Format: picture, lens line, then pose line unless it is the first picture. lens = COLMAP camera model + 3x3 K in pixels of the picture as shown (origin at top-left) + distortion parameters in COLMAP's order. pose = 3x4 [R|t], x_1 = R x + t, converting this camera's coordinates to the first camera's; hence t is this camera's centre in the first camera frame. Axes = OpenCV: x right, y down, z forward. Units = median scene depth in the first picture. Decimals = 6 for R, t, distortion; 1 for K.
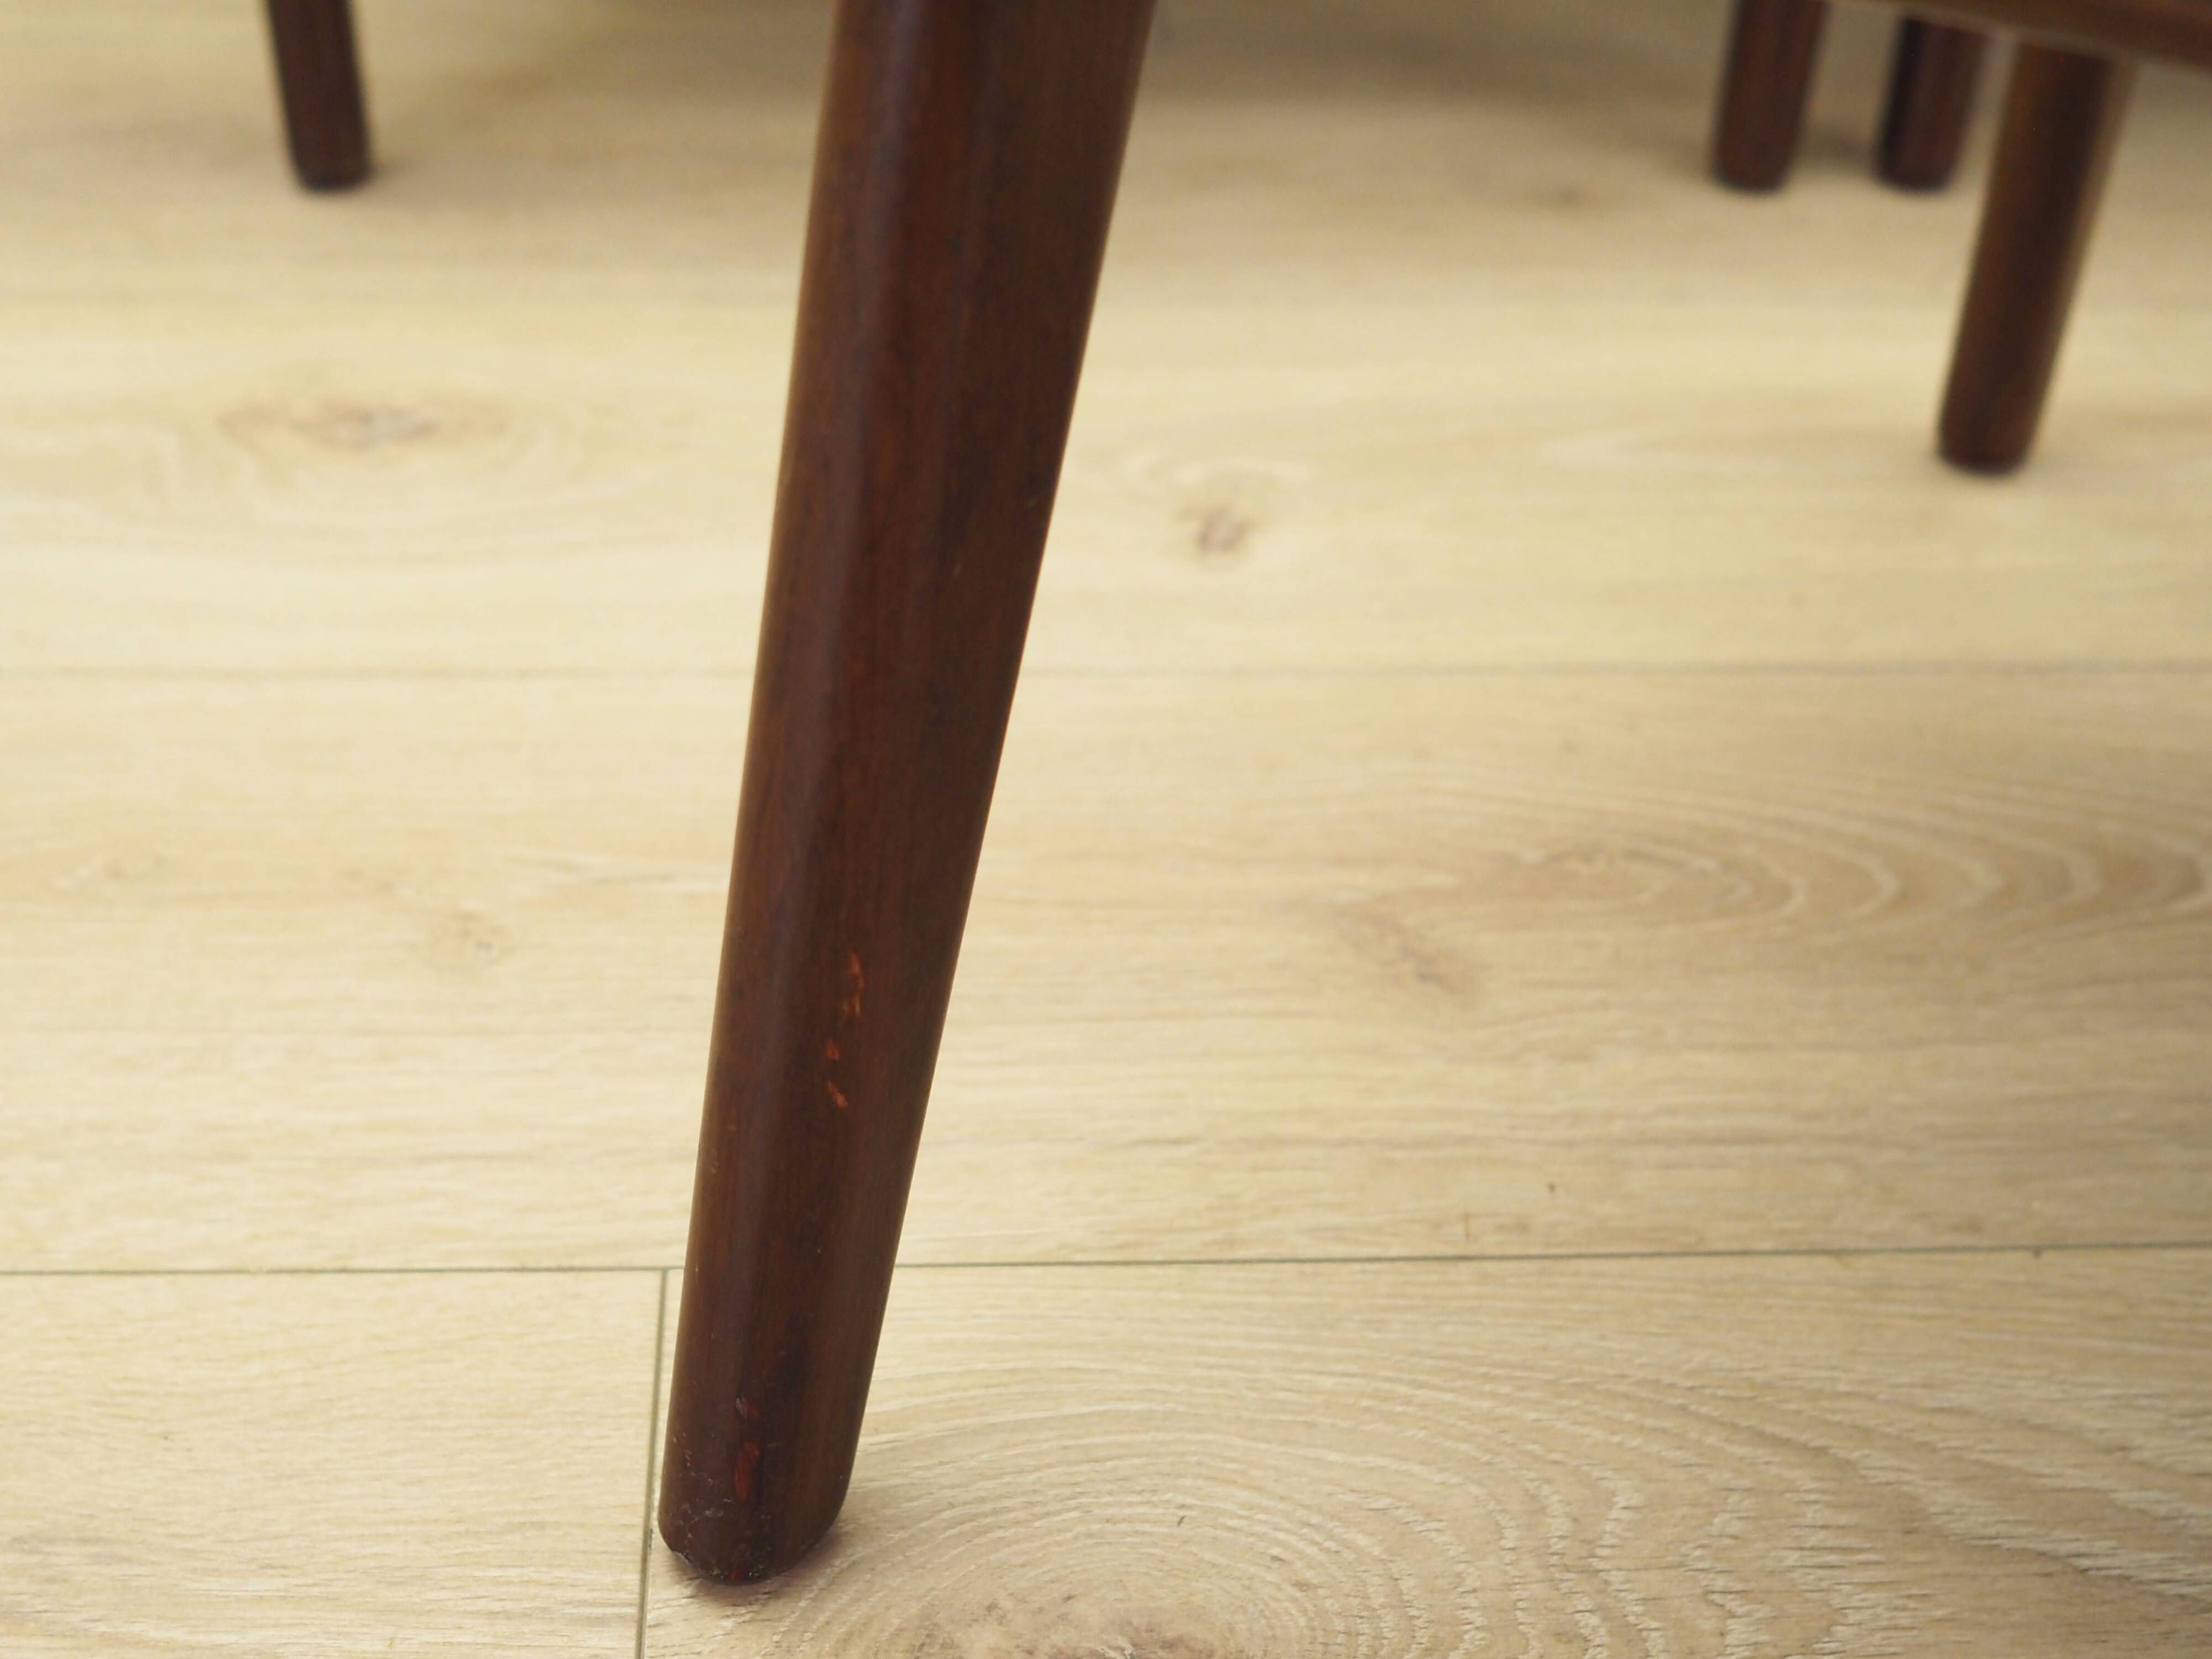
lens RADIAL K [[2511.0, 0, 1191.2], [0, 2511.0, 833.3], [0, 0, 1]] dist [0.003242, -0.048199]
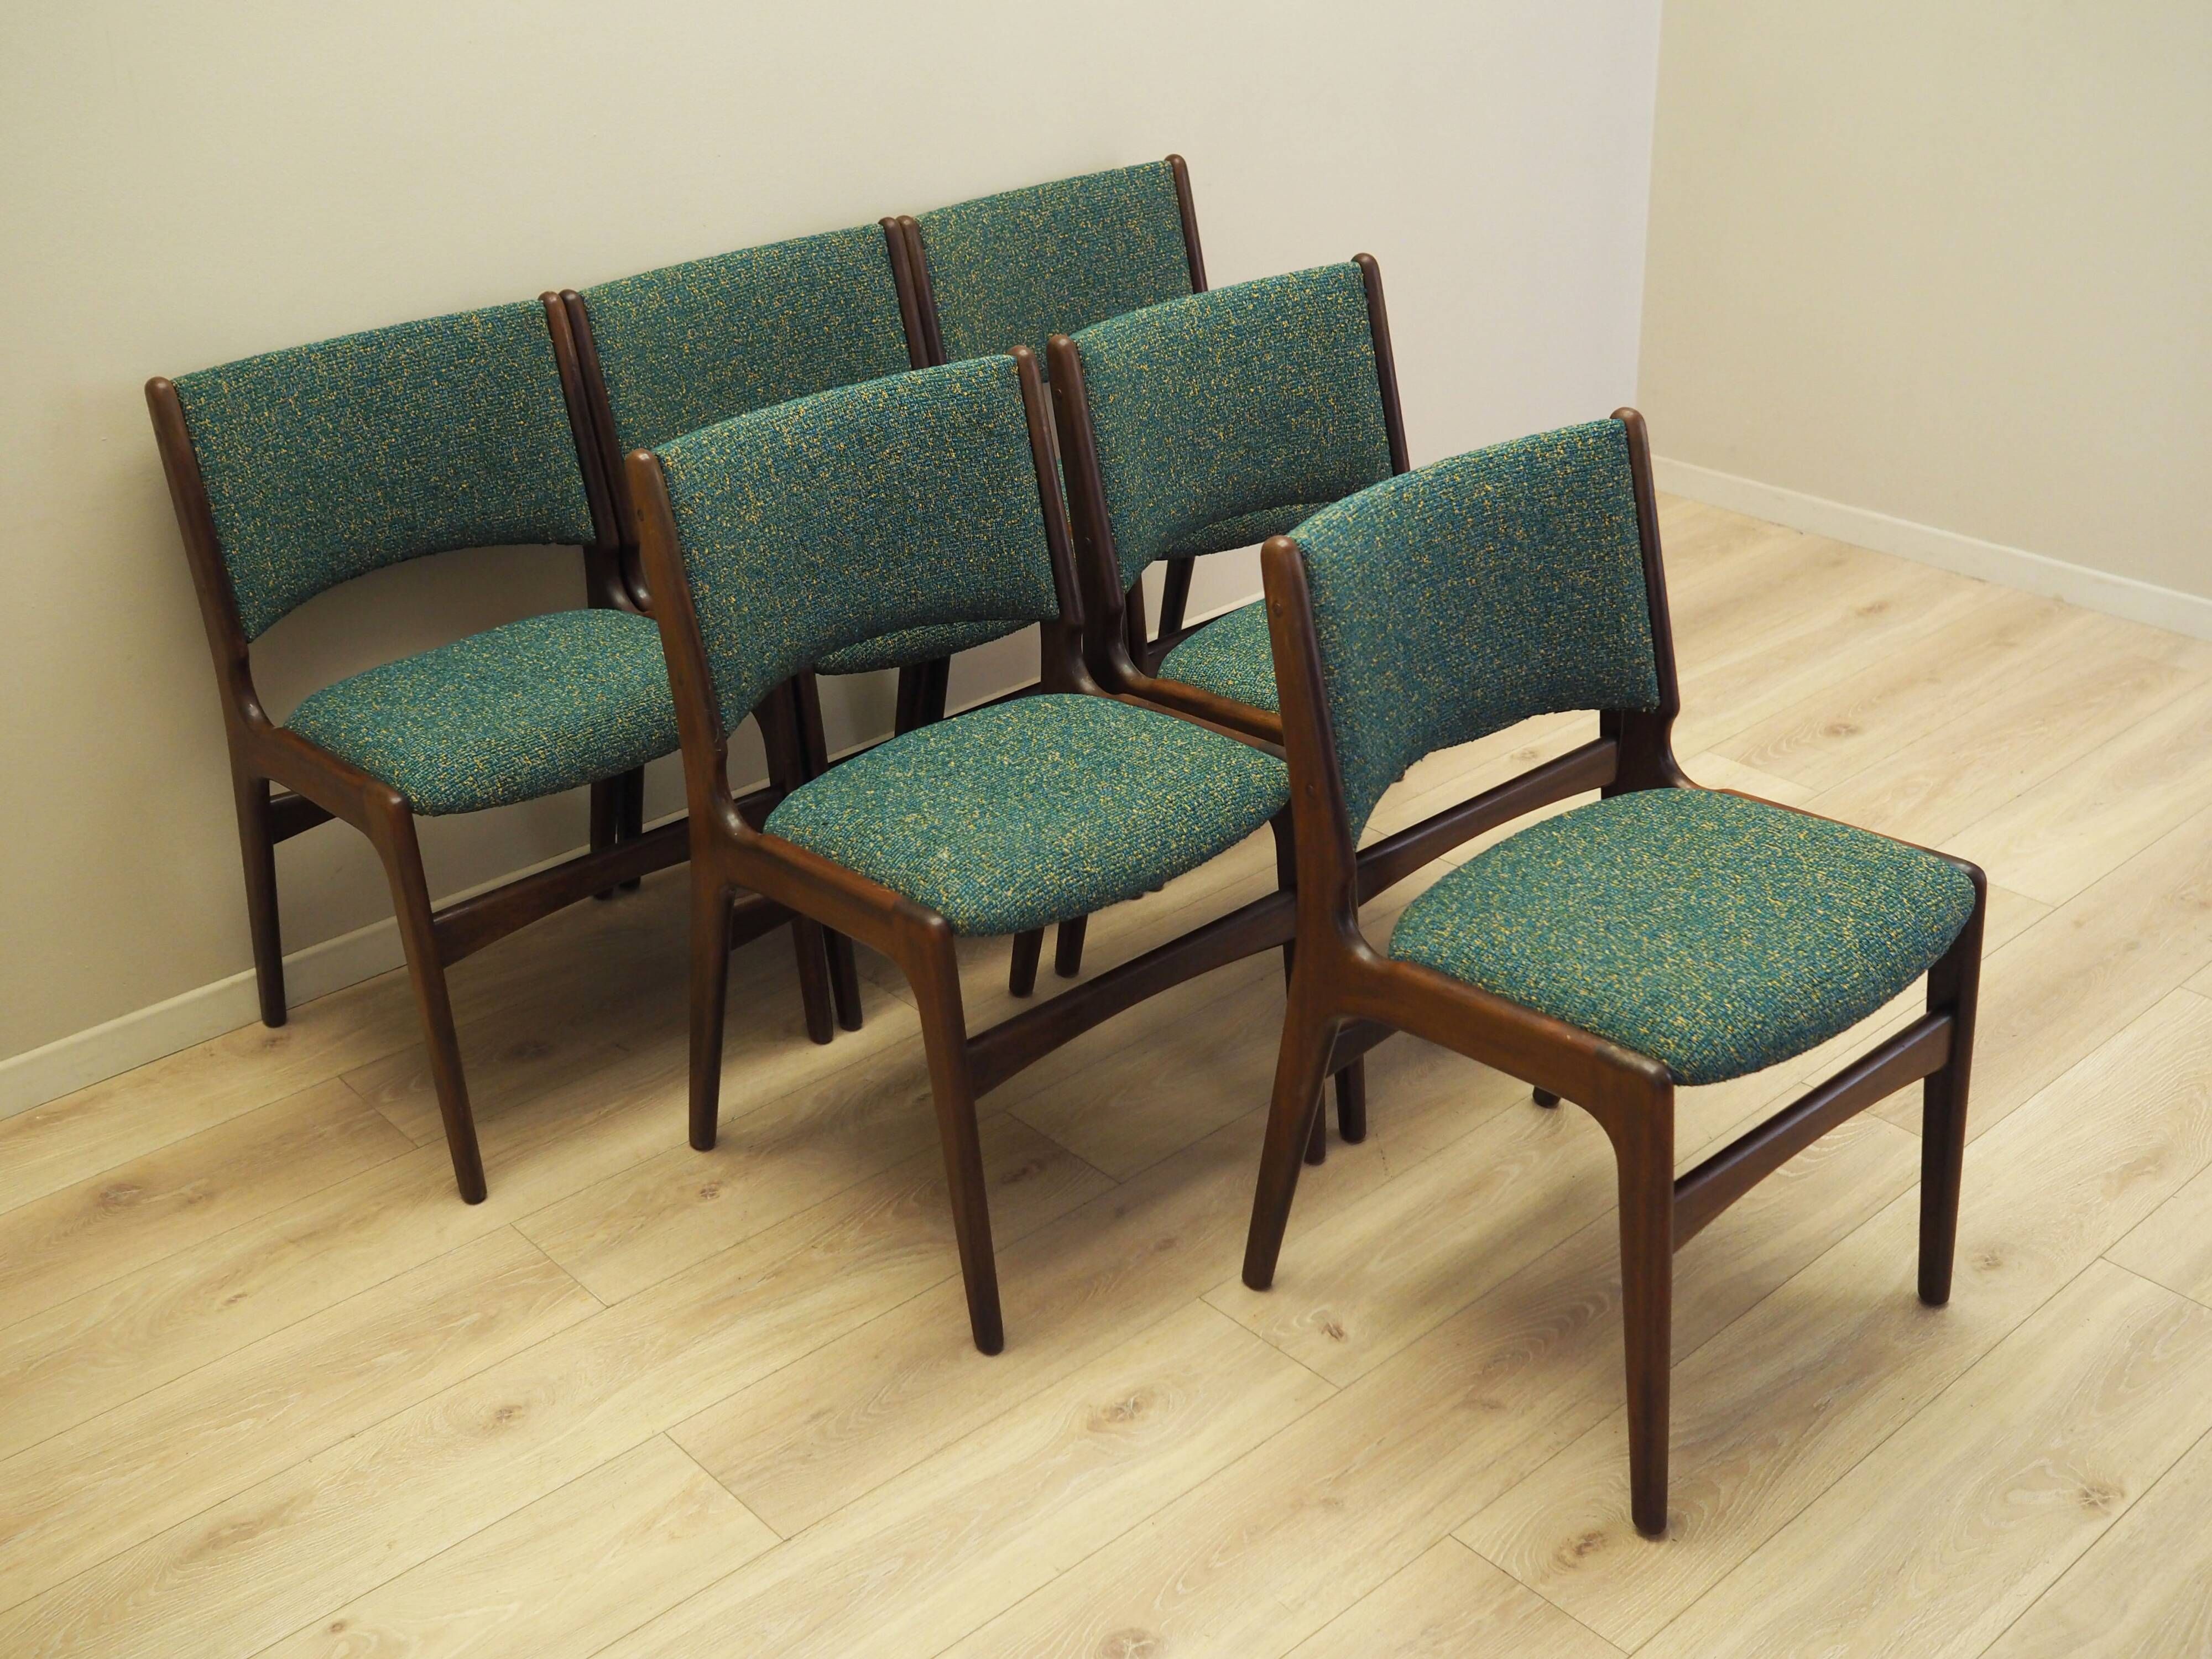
lens RADIAL K [[2350.5, 0, 1109.3], [0, 2350.5, 801.6], [0, 0, 1]] dist [0.002805, -0.023464]
pose [[0.808723, -0.326359, 0.489344, -1.627817], [0.422261, 0.901296, -0.096754, -0.604967], [-0.409467, 0.284878, 0.866707, -1.971695]]
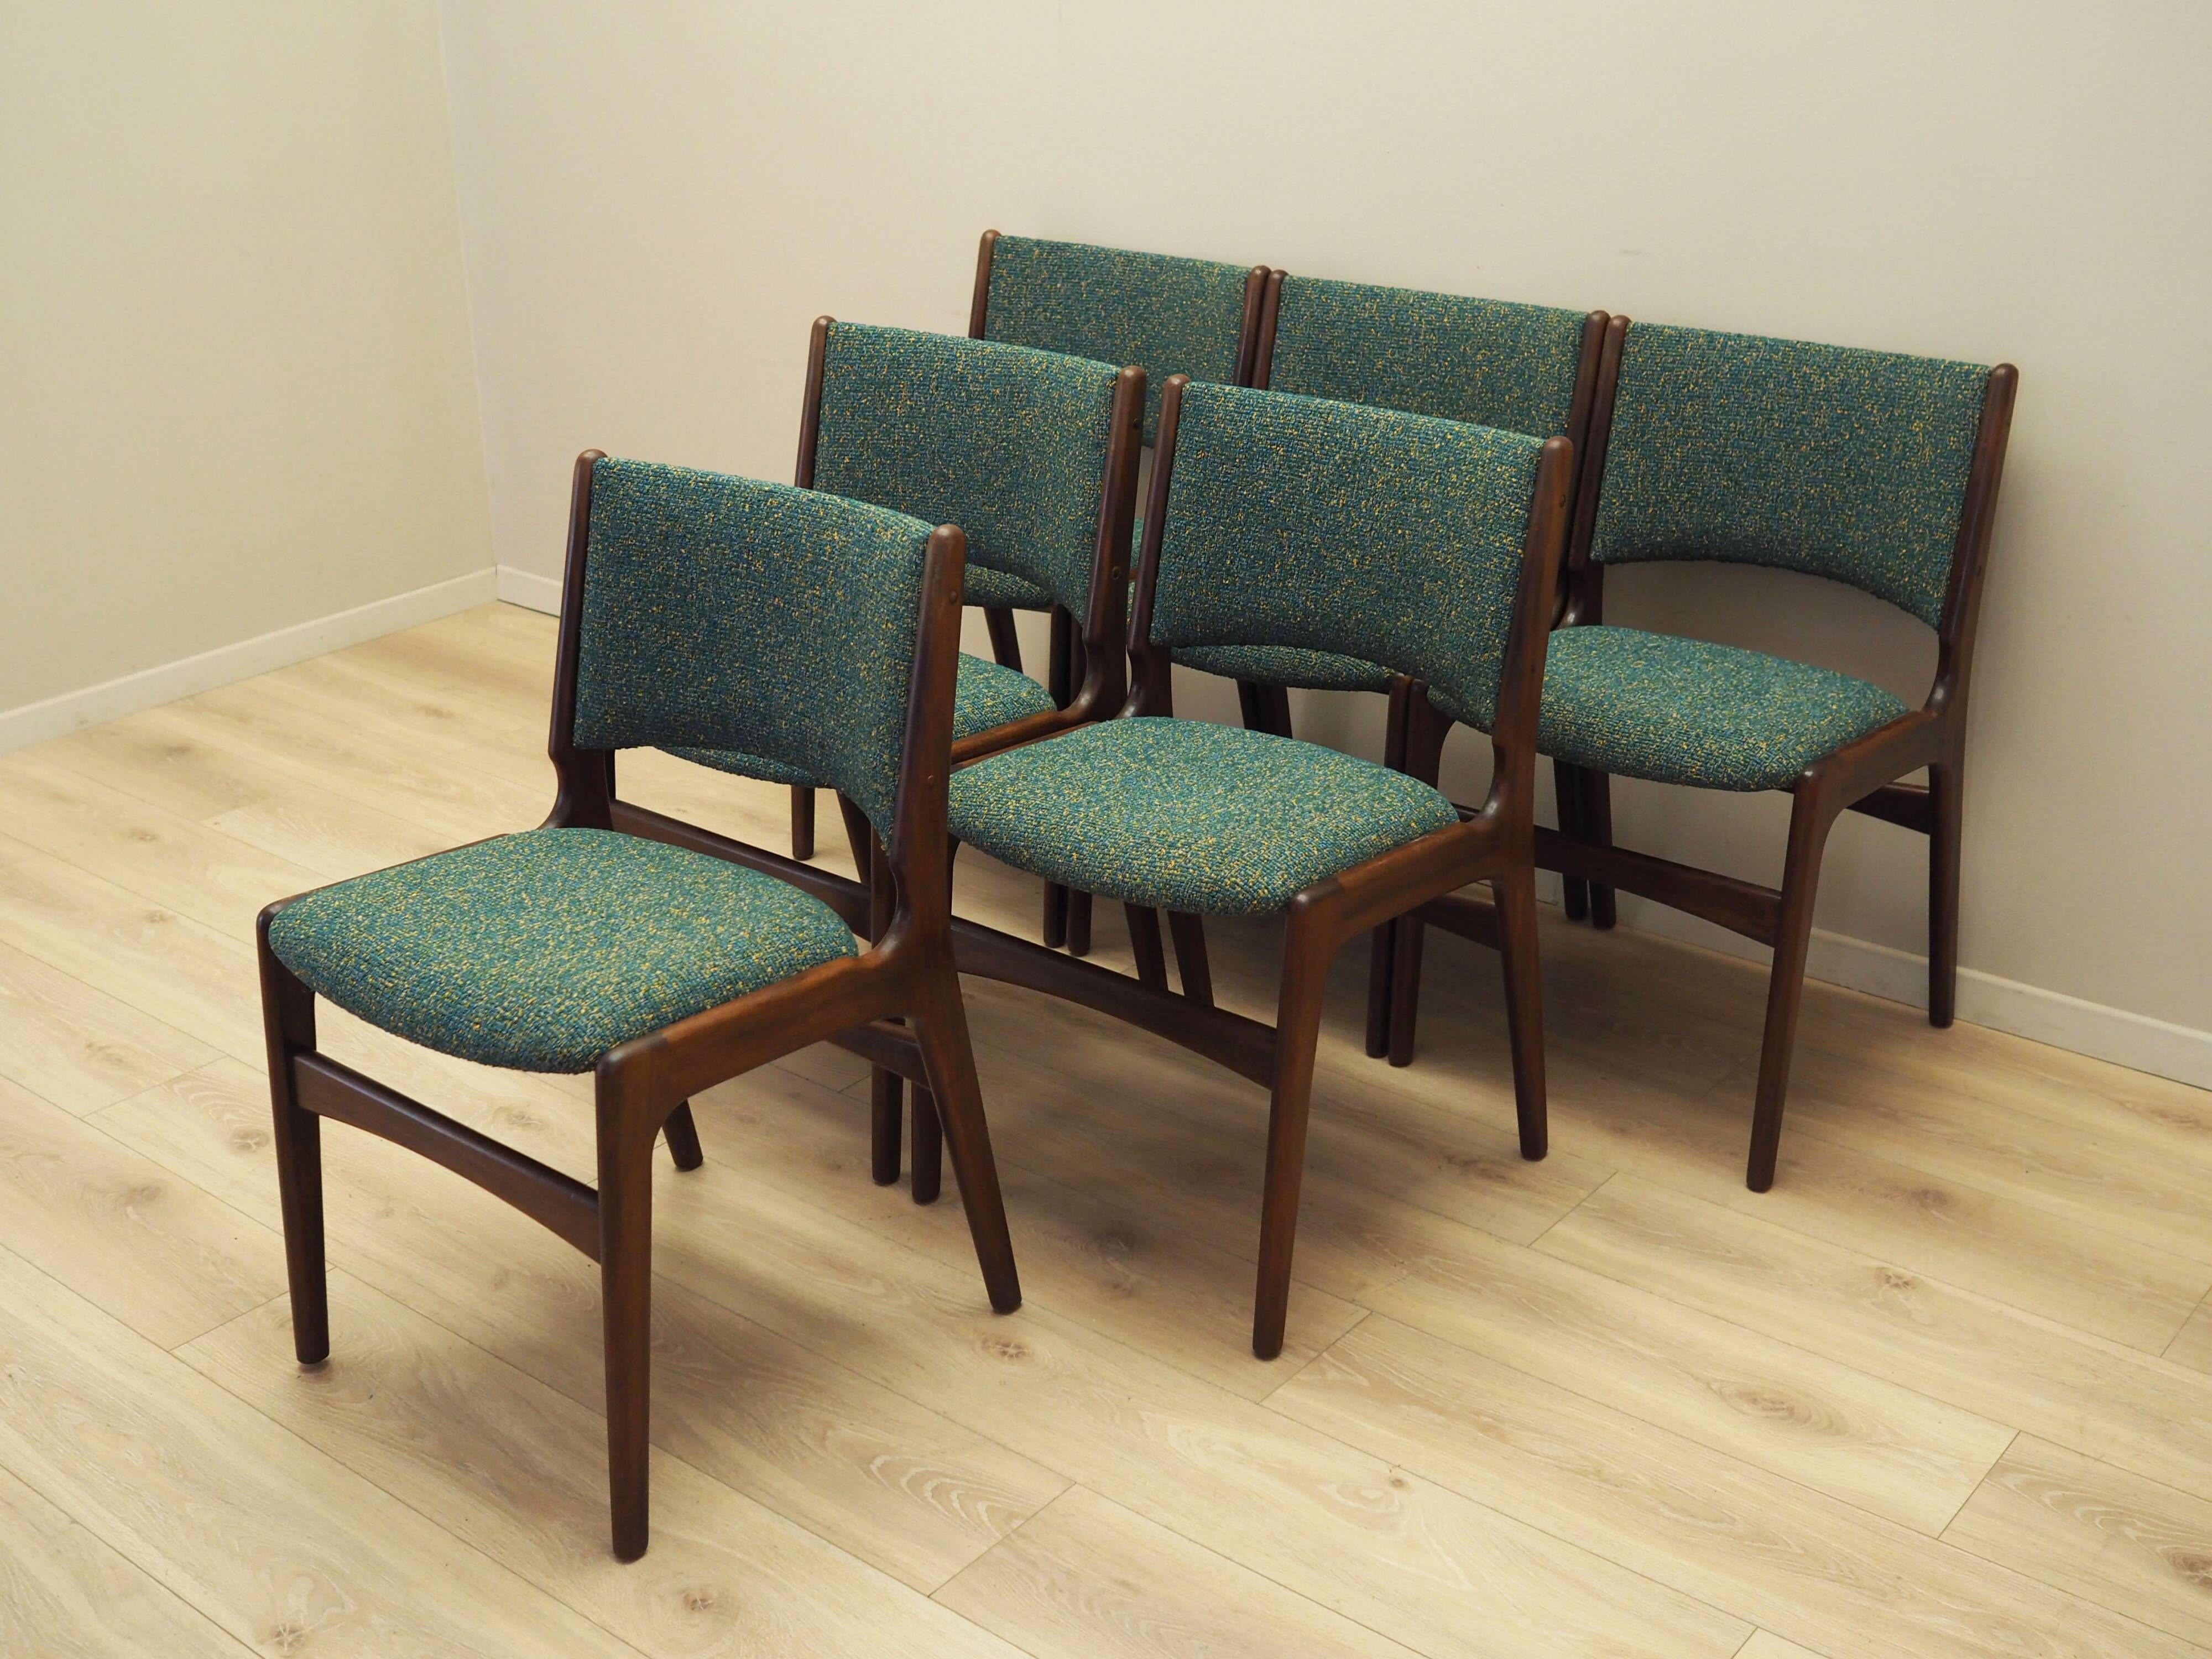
lens RADIAL K [[2511.0, 0, 1191.2], [0, 2511.0, 833.3], [0, 0, 1]] dist [0.003242, -0.048199]
pose [[0.727369, 0.221190, -0.649623, 3.029578], [-0.408842, 0.899969, -0.151342, -0.413154], [0.551165, 0.375674, 0.745041, -1.627311]]
